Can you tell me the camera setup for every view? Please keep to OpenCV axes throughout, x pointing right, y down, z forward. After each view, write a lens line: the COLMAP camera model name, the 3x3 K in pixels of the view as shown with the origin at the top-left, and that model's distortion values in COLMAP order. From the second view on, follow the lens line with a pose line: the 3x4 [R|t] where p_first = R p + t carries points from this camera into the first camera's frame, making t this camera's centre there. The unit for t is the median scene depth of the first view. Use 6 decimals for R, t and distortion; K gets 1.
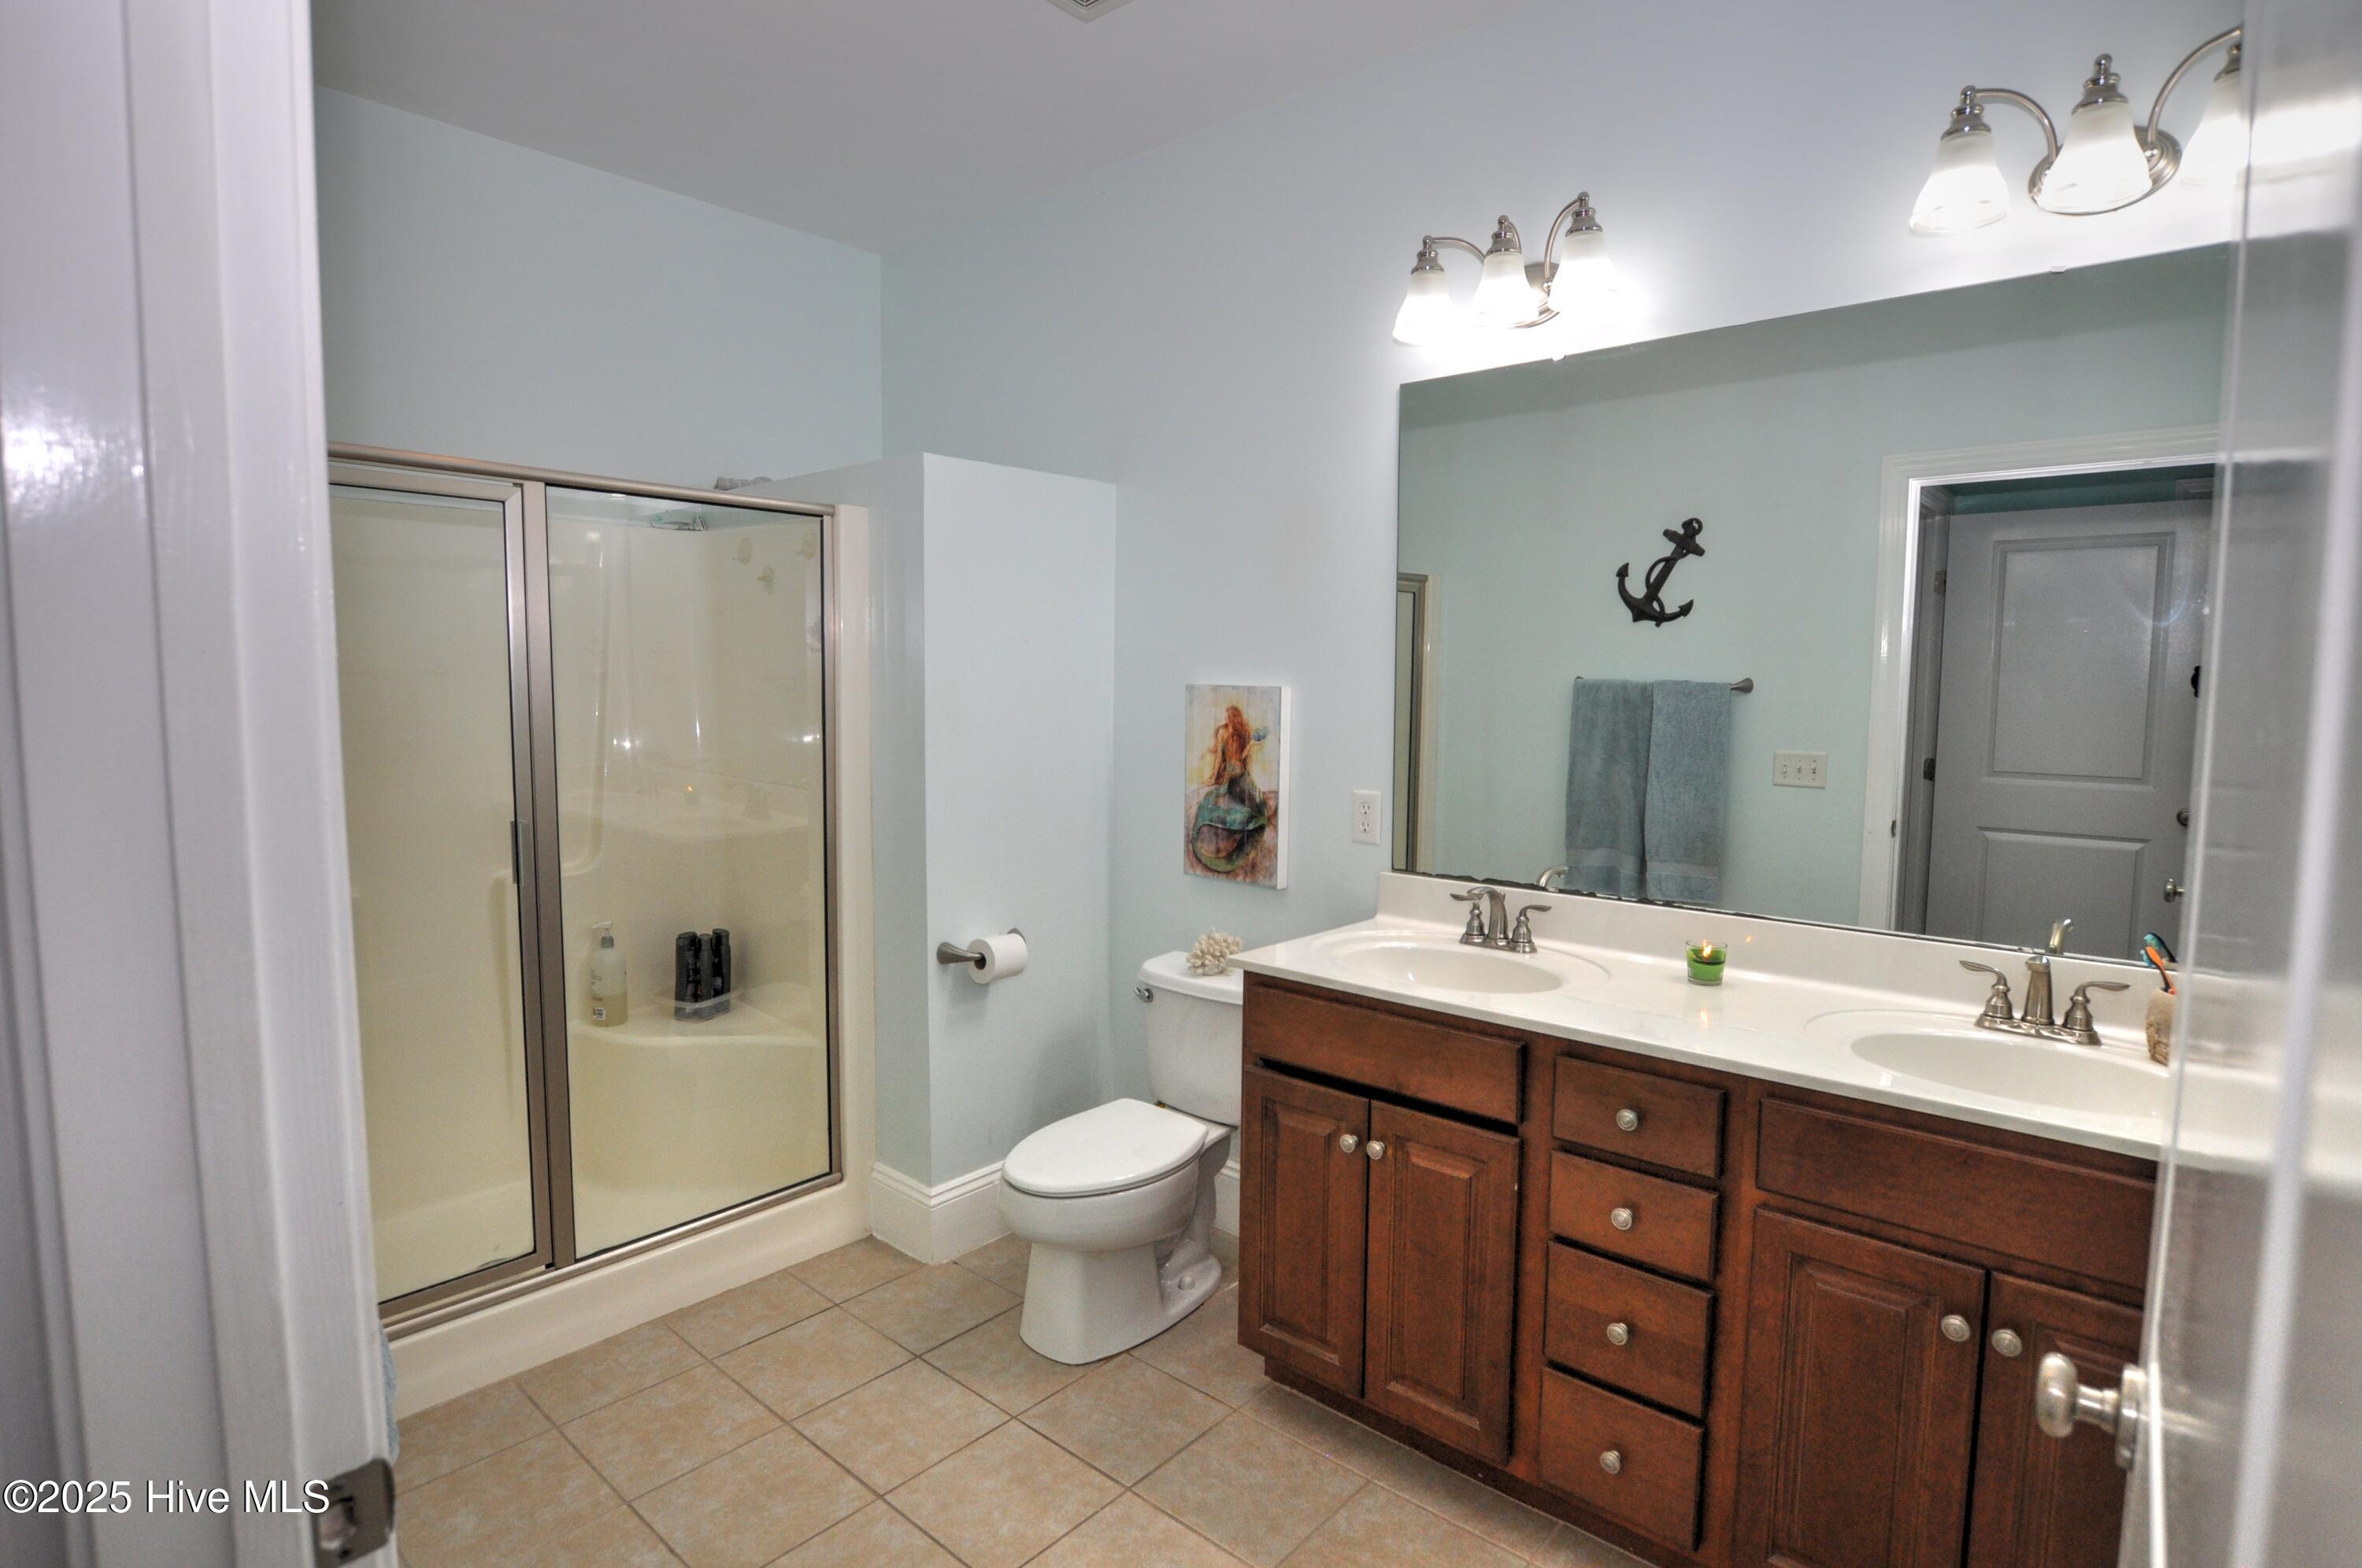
lens RADIAL K [[1208.3, 0, 1180.8], [0, 1208.3, 781.8], [0, 0, 1]] dist [-0.020598, 0.000305]
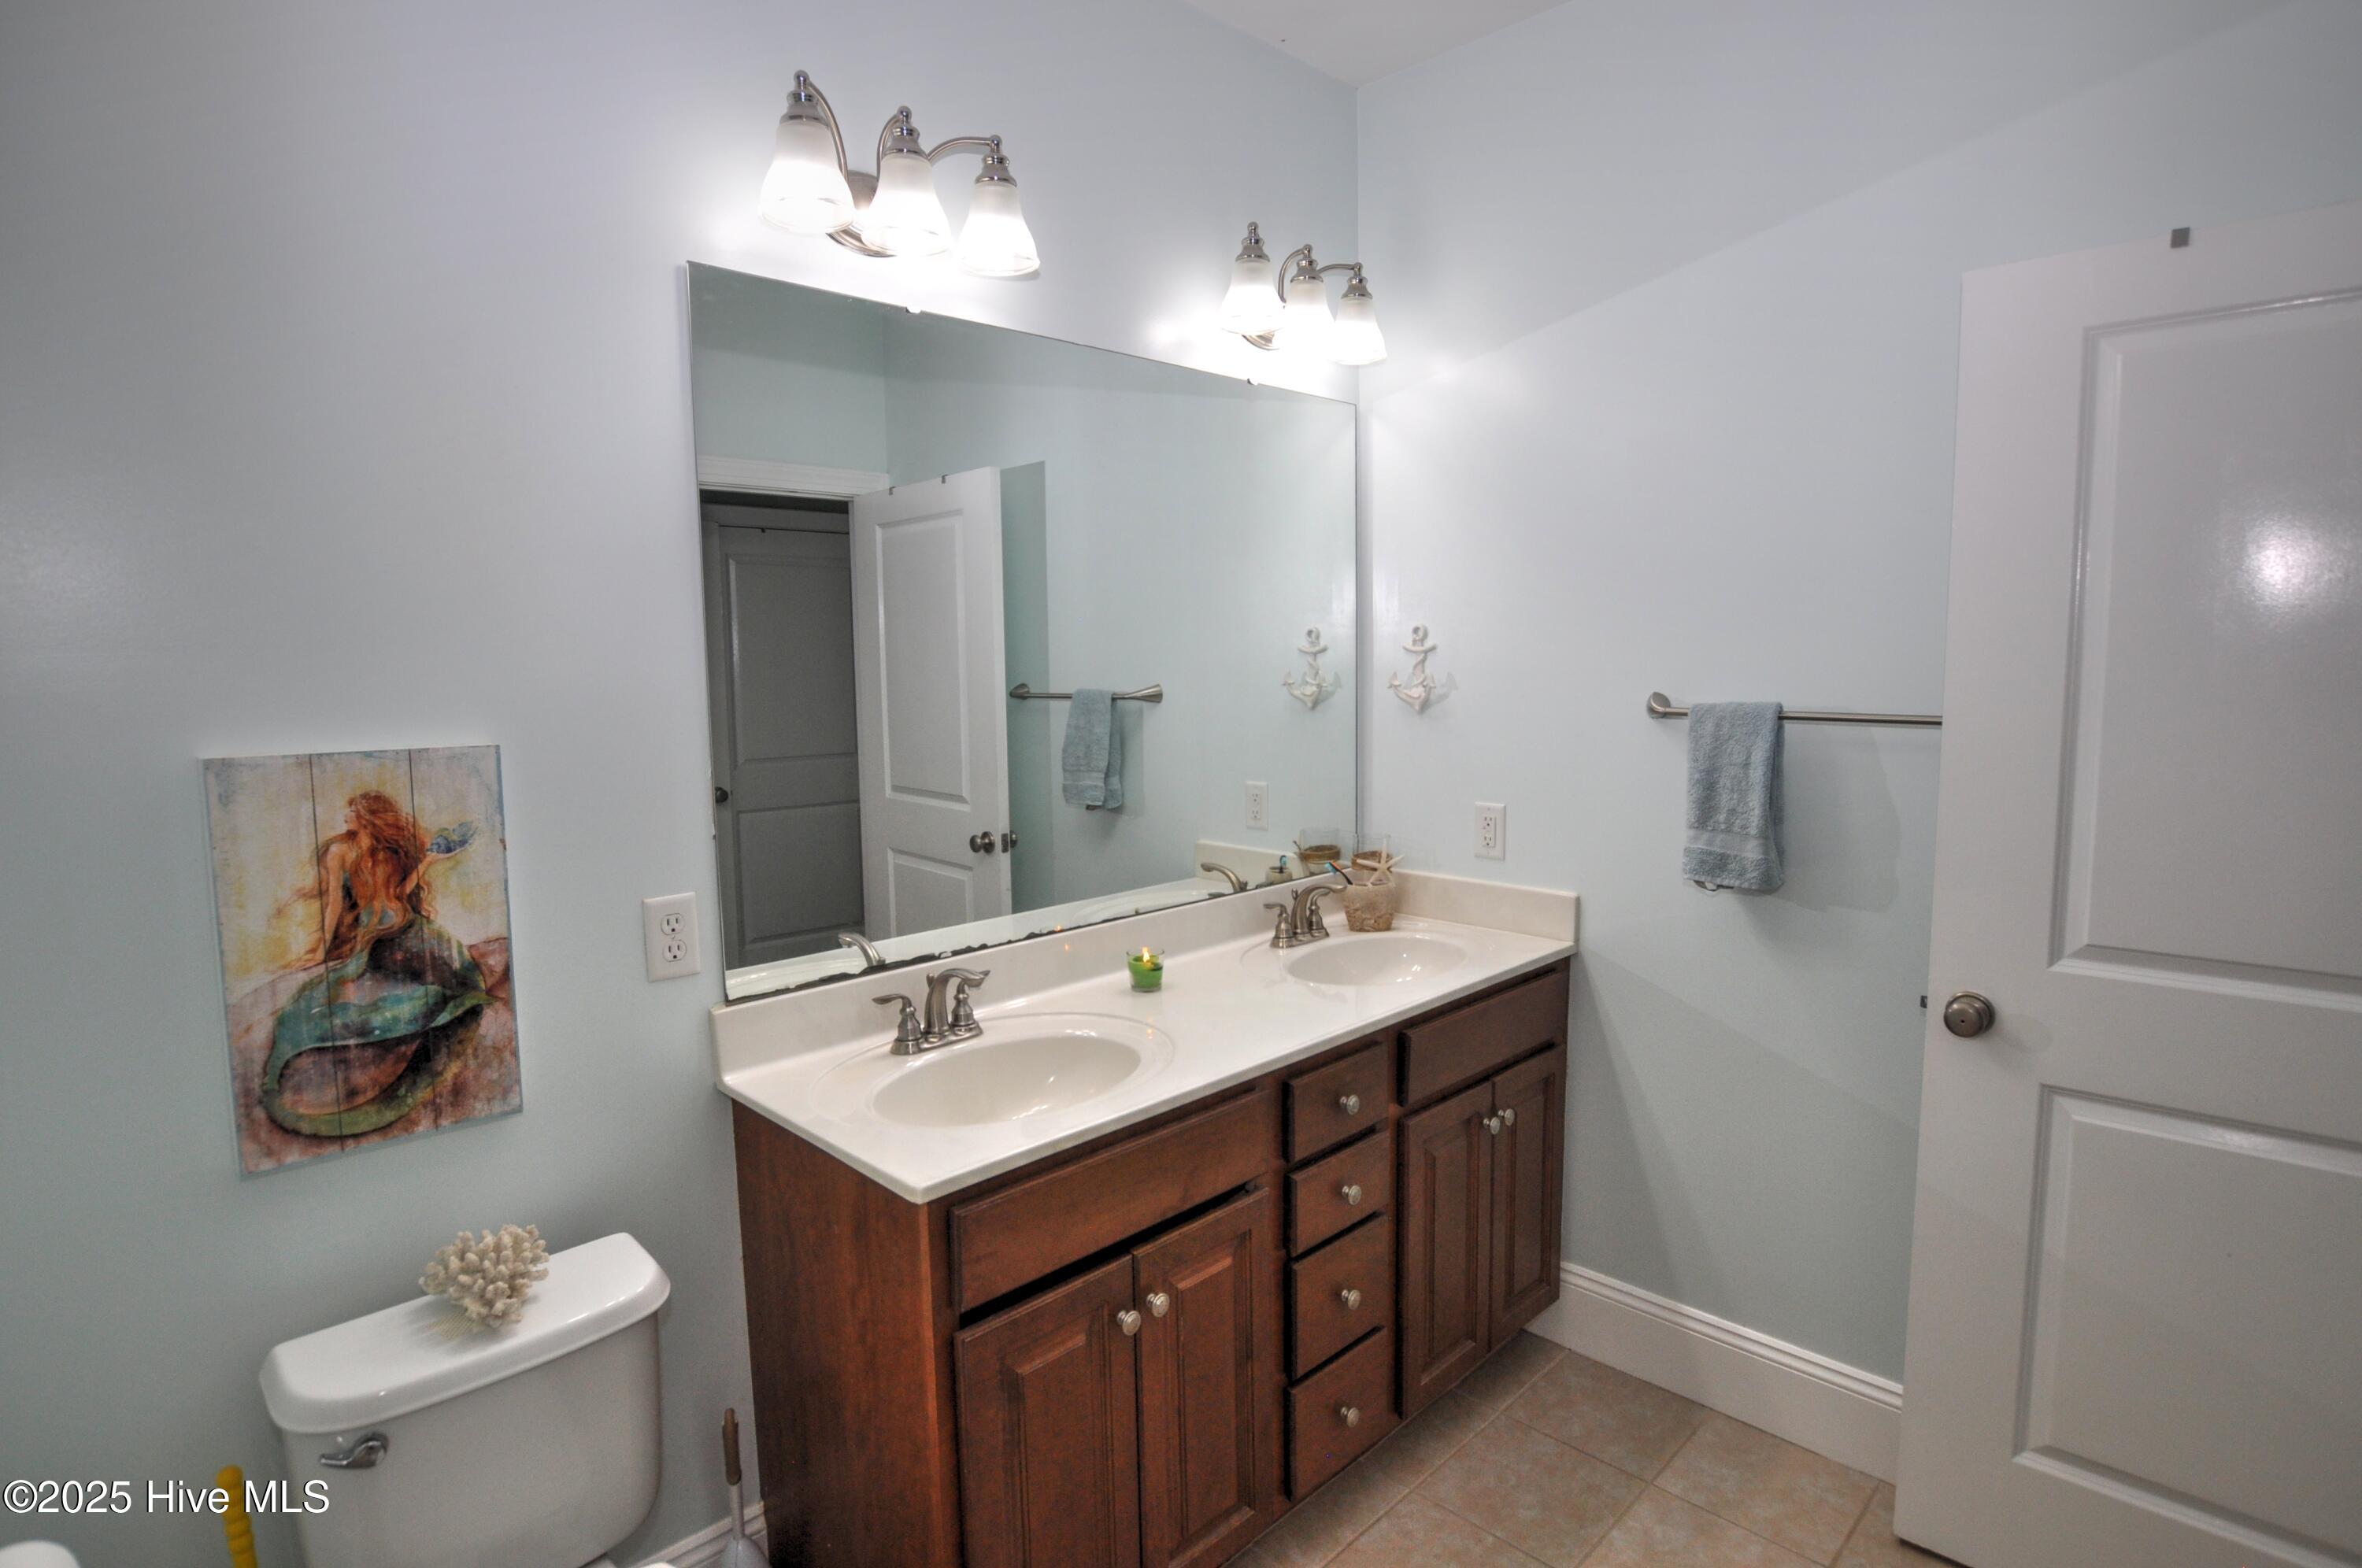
lens RADIAL K [[1208.3, 0, 1183.0], [0, 1208.3, 779.3], [0, 0, 1]] dist [-0.020598, 0.000305]
pose [[0.070936, -0.117643, 0.990519, -0.412000], [0.107437, 0.988145, 0.109667, -0.085614], [-0.991678, 0.098640, 0.082734, 0.628994]]
